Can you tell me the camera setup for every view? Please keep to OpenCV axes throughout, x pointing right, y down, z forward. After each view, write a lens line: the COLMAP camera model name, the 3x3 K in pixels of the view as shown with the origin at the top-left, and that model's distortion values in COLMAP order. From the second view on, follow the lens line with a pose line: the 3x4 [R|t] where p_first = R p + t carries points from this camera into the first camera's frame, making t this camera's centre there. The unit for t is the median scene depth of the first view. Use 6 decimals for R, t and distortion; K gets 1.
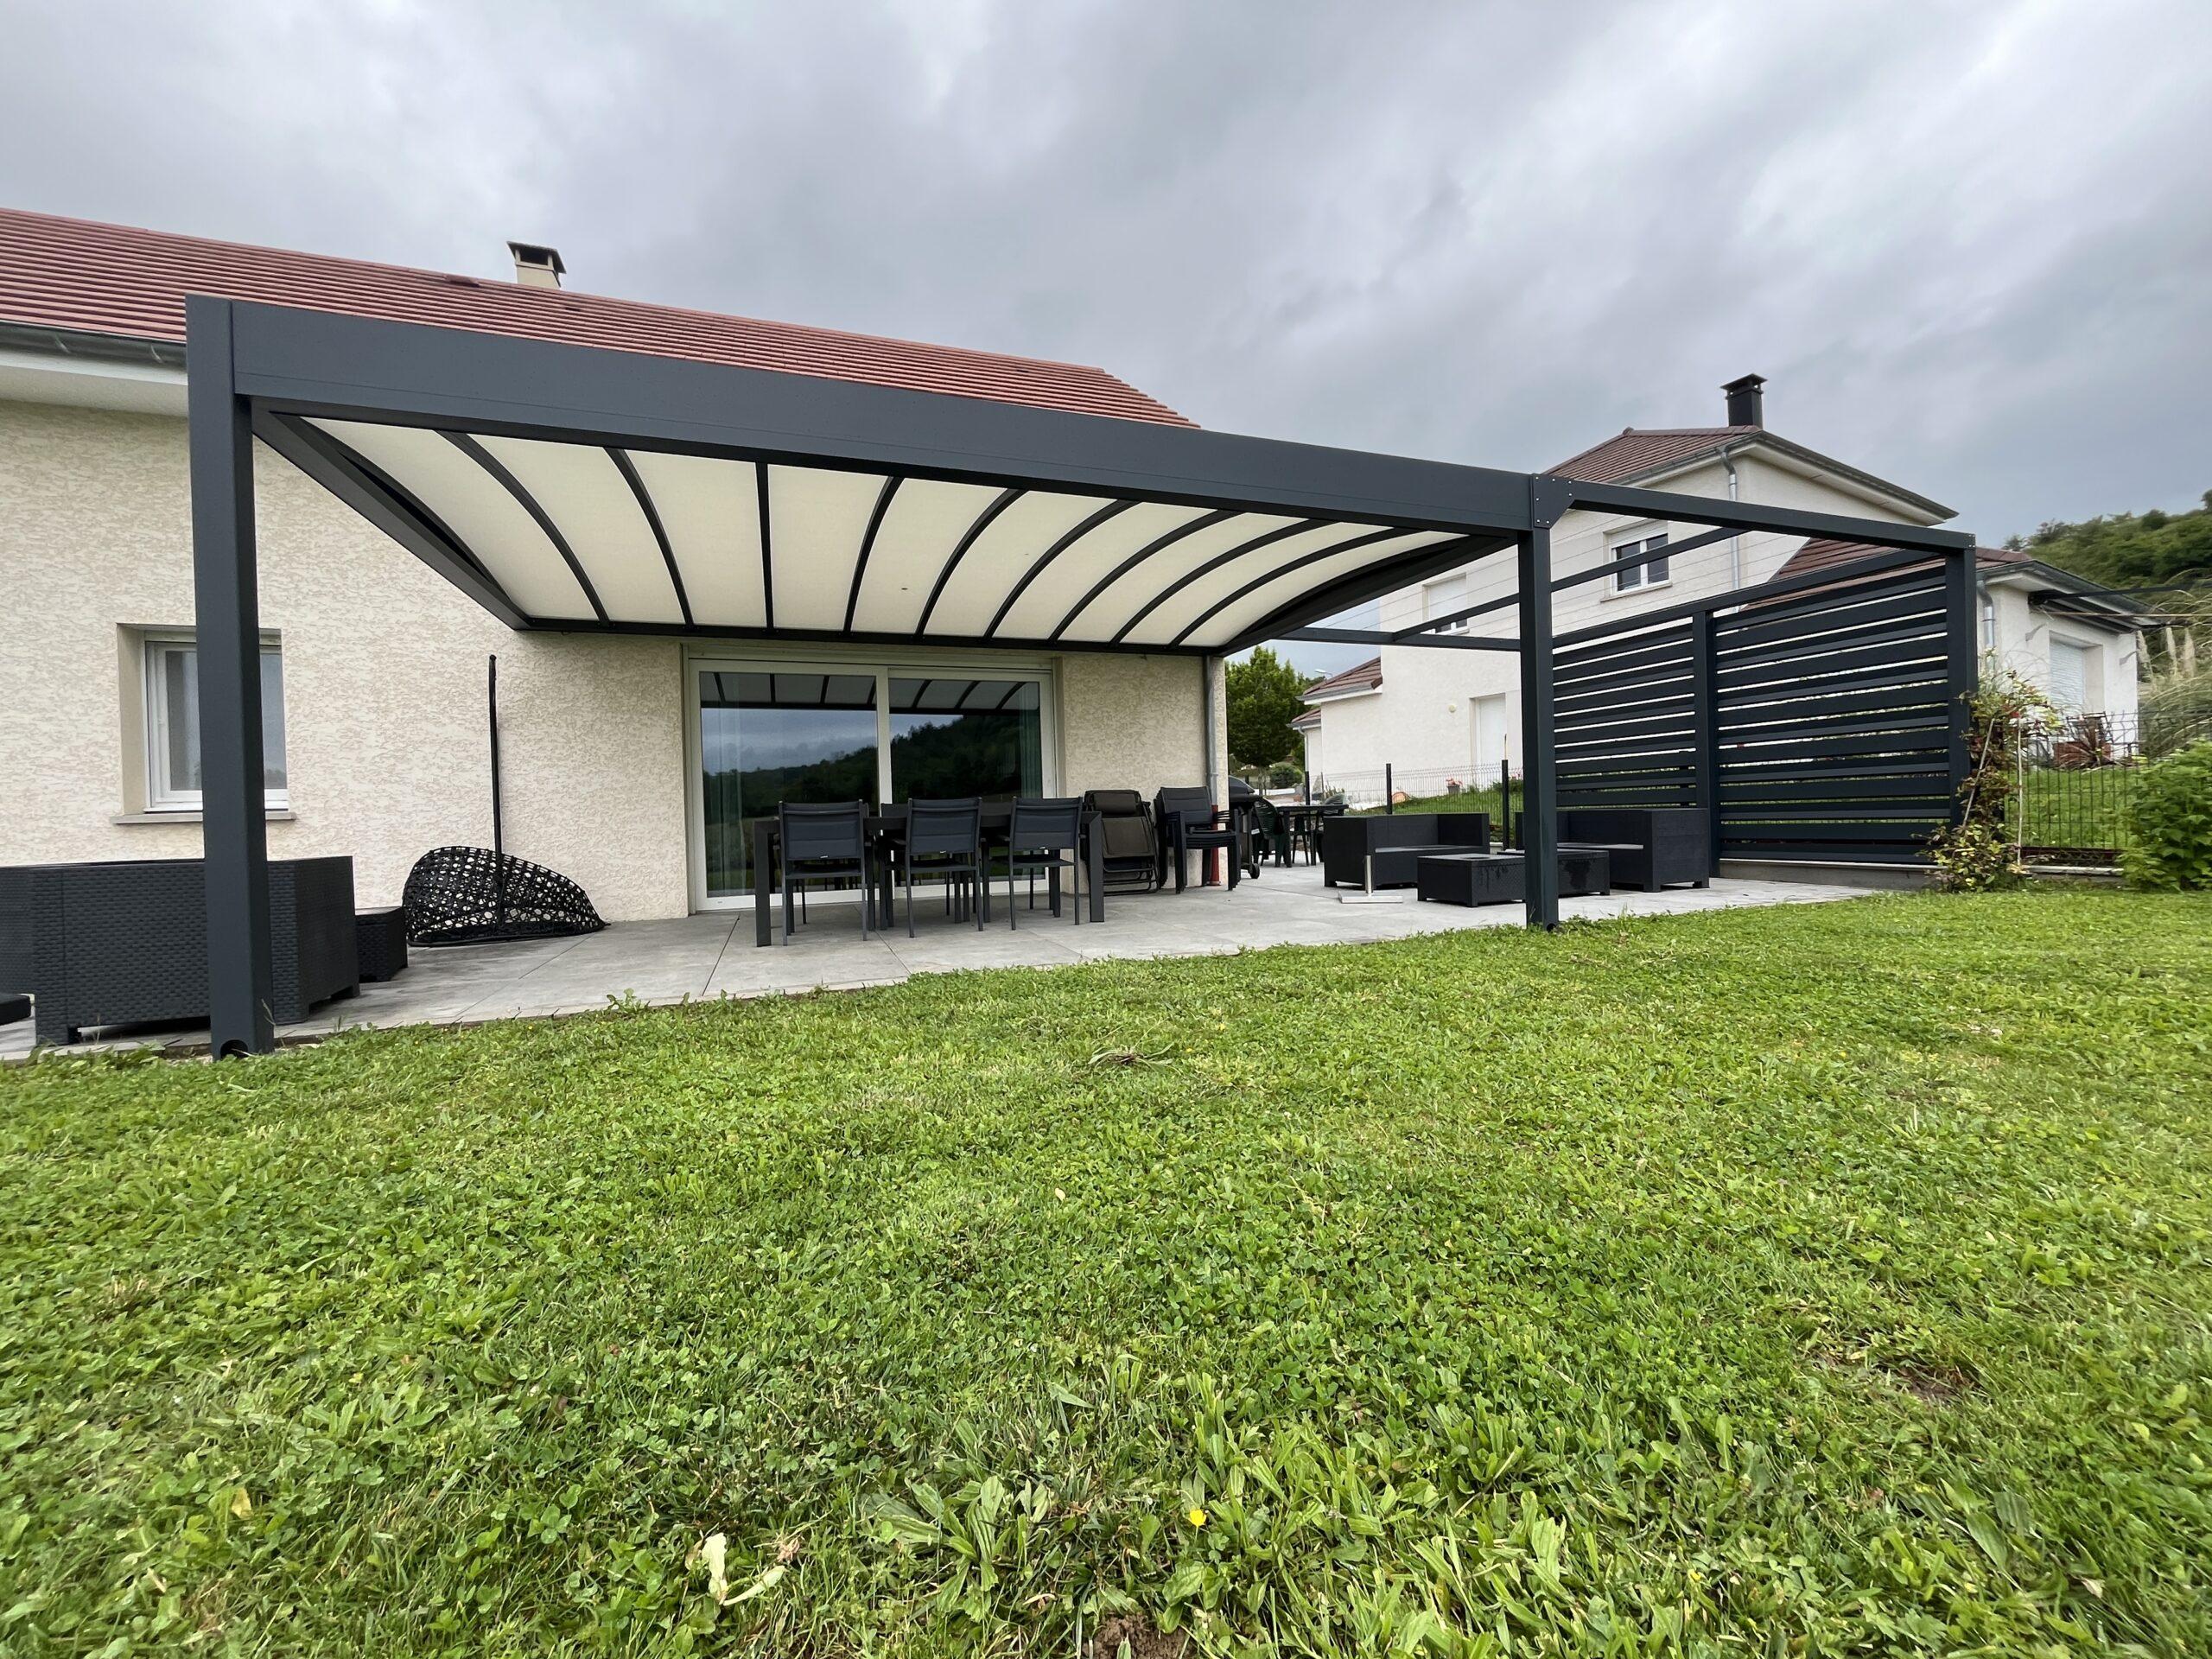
lens RADIAL K [[892.7, 0, 1099.9], [0, 892.7, 829.9], [0, 0, 1]] dist [-0.005264, -0.000046]
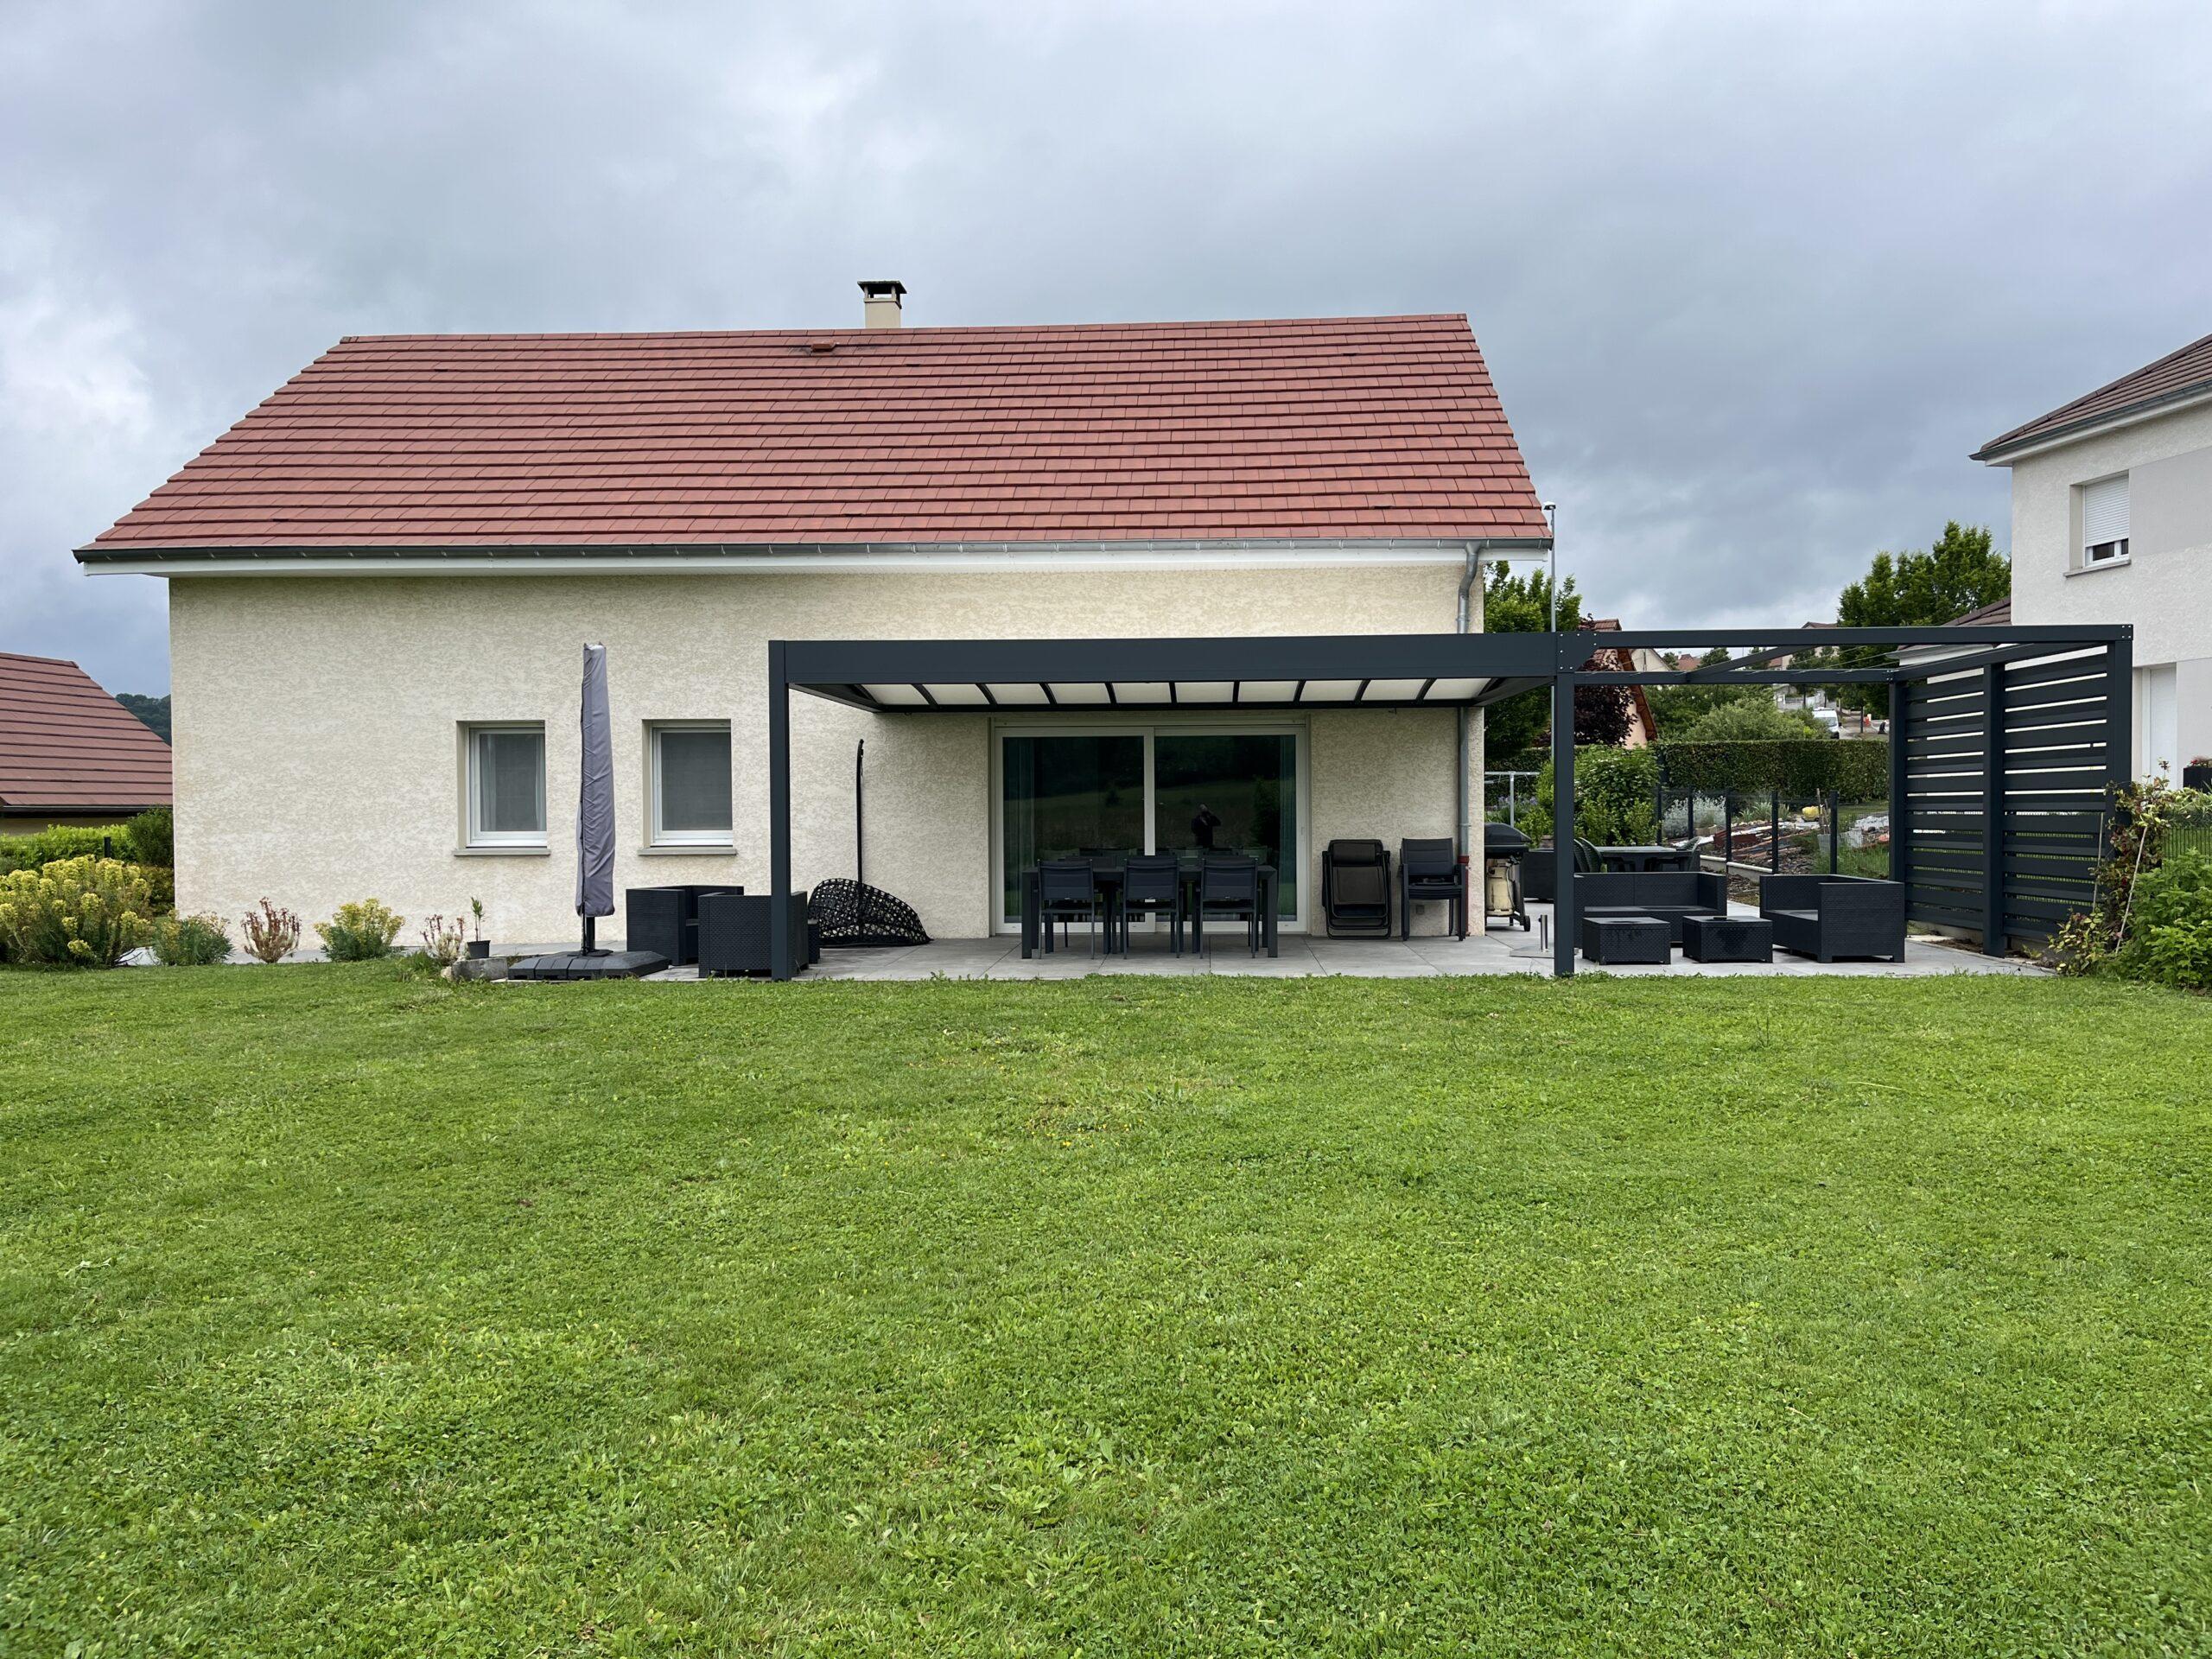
lens RADIAL K [[1670.5, 0, 1124.3], [0, 1670.5, 832.0], [0, 0, 1]] dist [0.048125, -0.051908]
pose [[0.924628, 0.027226, -0.379898, 0.595738], [-0.023390, 0.999618, 0.014711, -0.088963], [0.380153, -0.004716, 0.924911, -1.085990]]
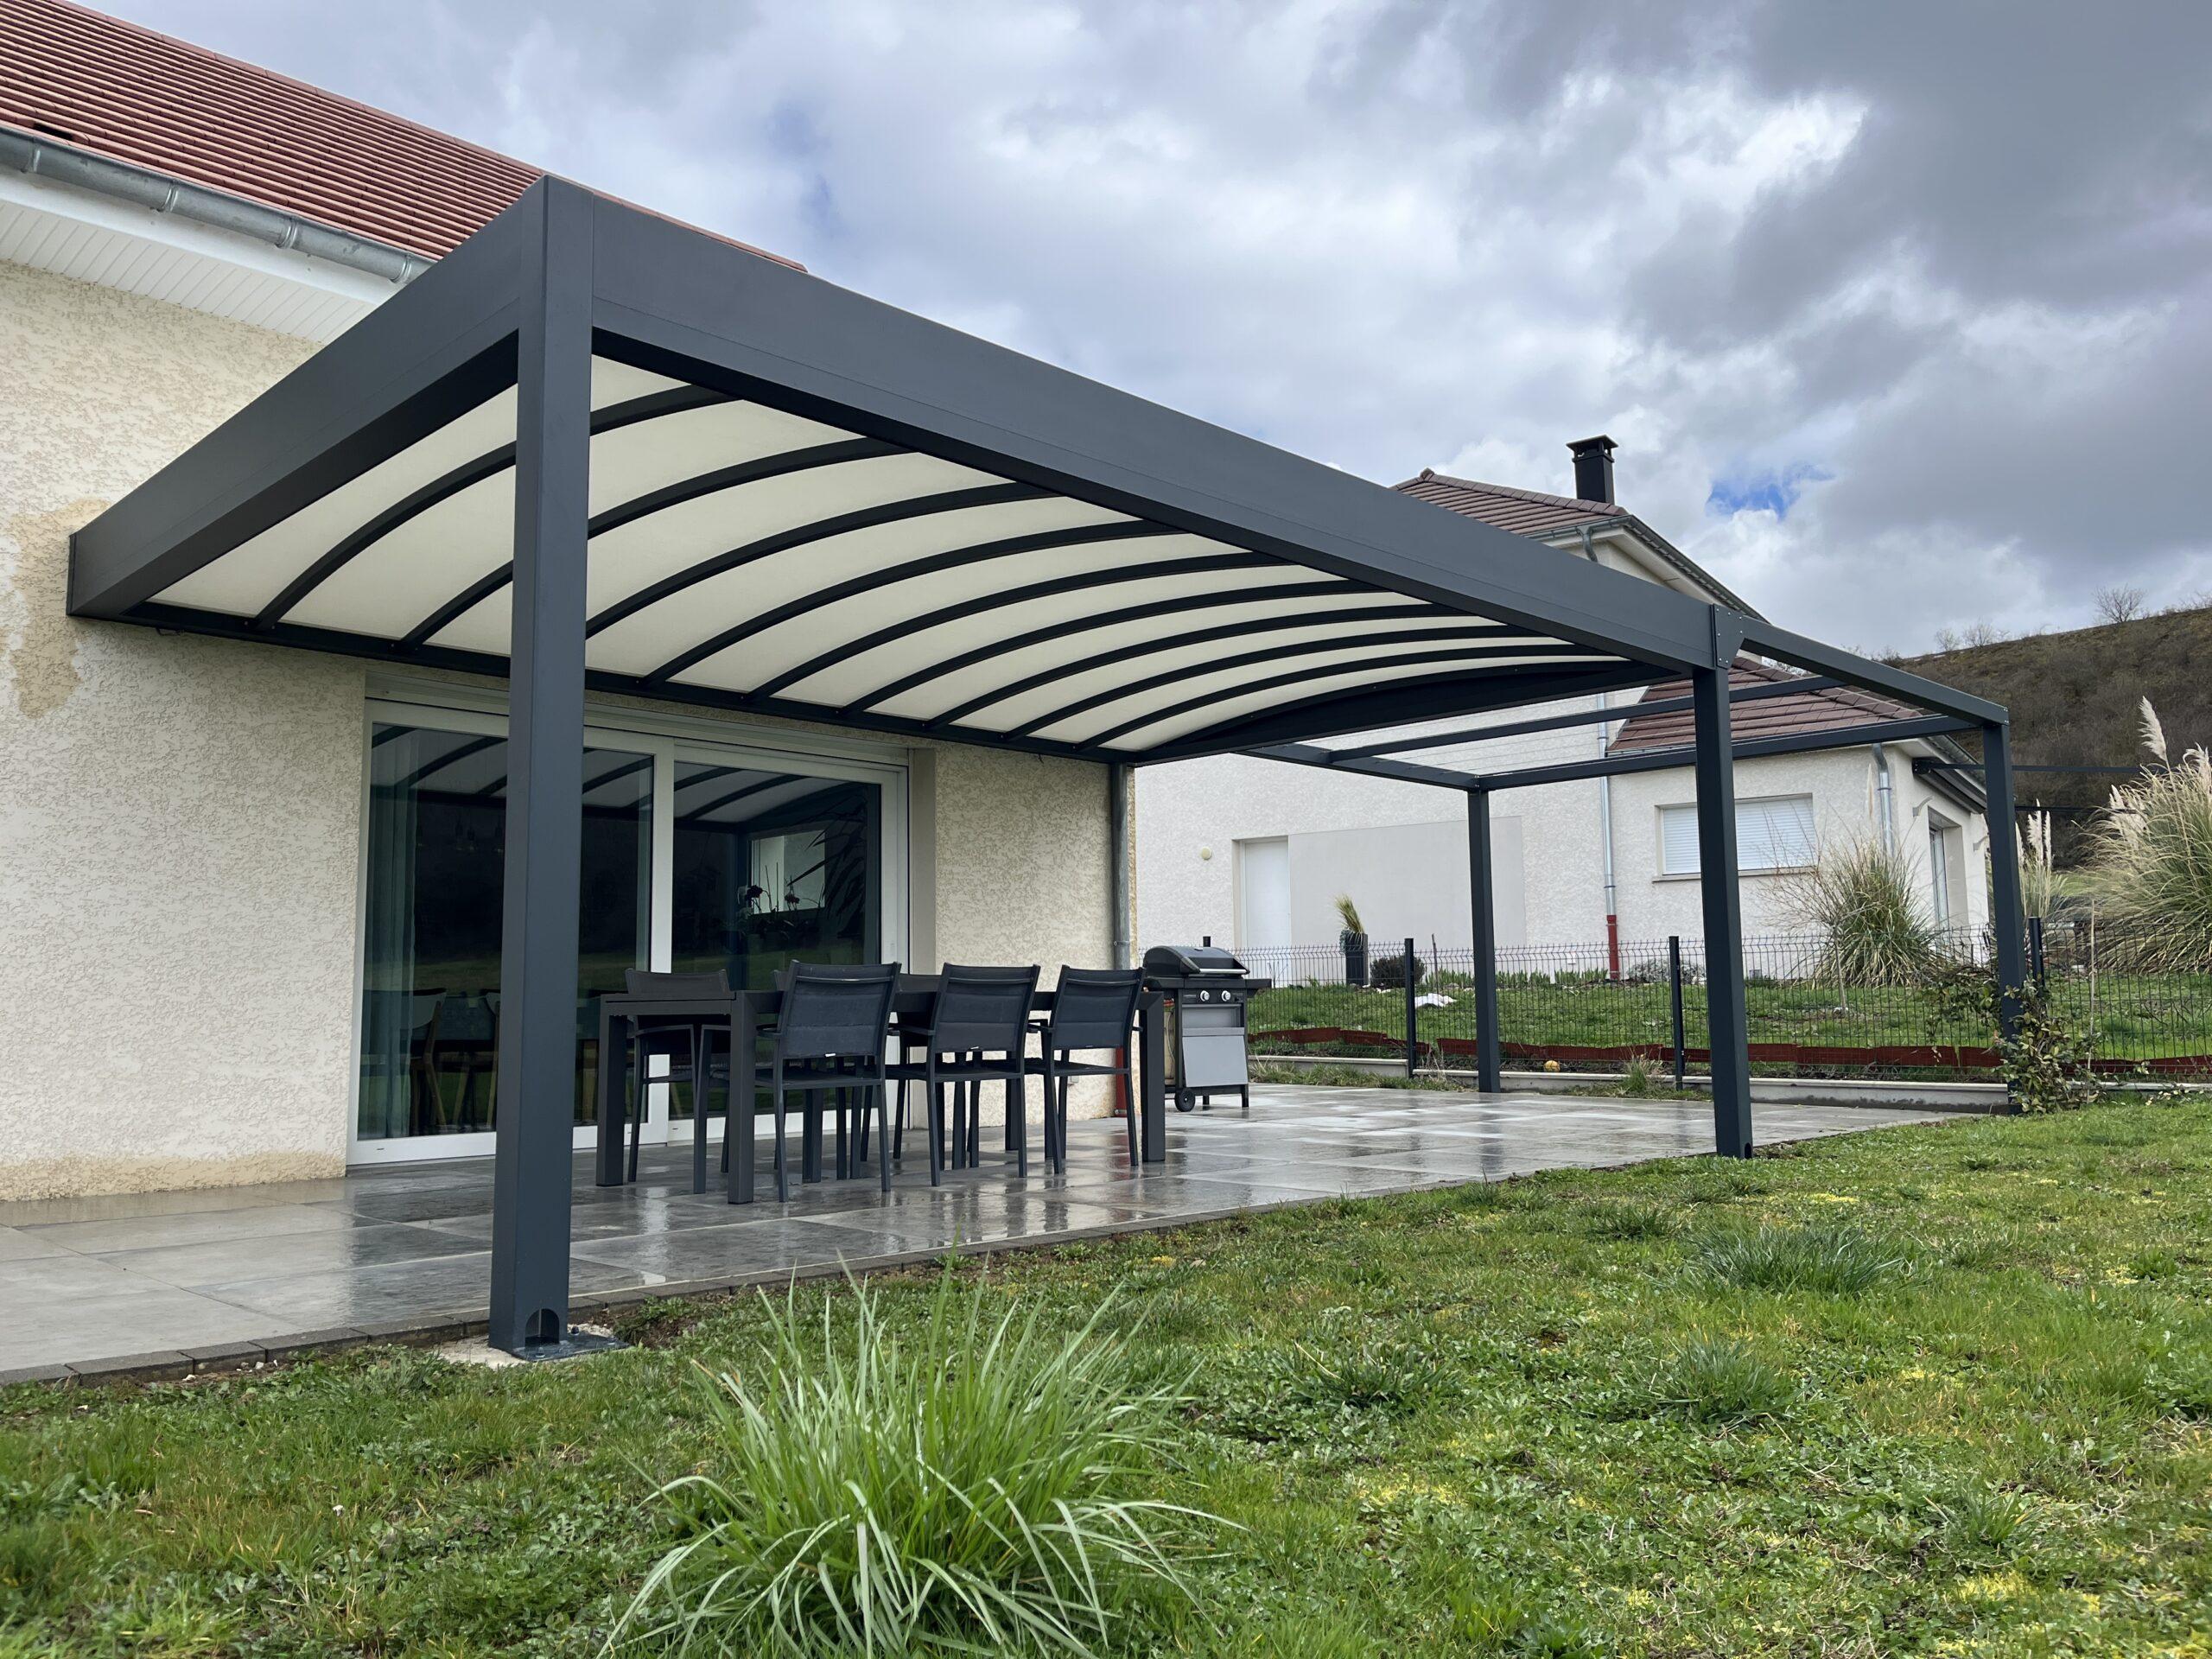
lens RADIAL K [[1664.3, 0, 1103.8], [0, 1664.3, 839.9], [0, 0, 1]] dist [0.068415, -0.093083]
pose [[0.905653, 0.063786, 0.419194, -0.490393], [-0.010313, 0.991642, -0.128611, 0.023447], [-0.423894, 0.112154, 0.898741, -0.115405]]
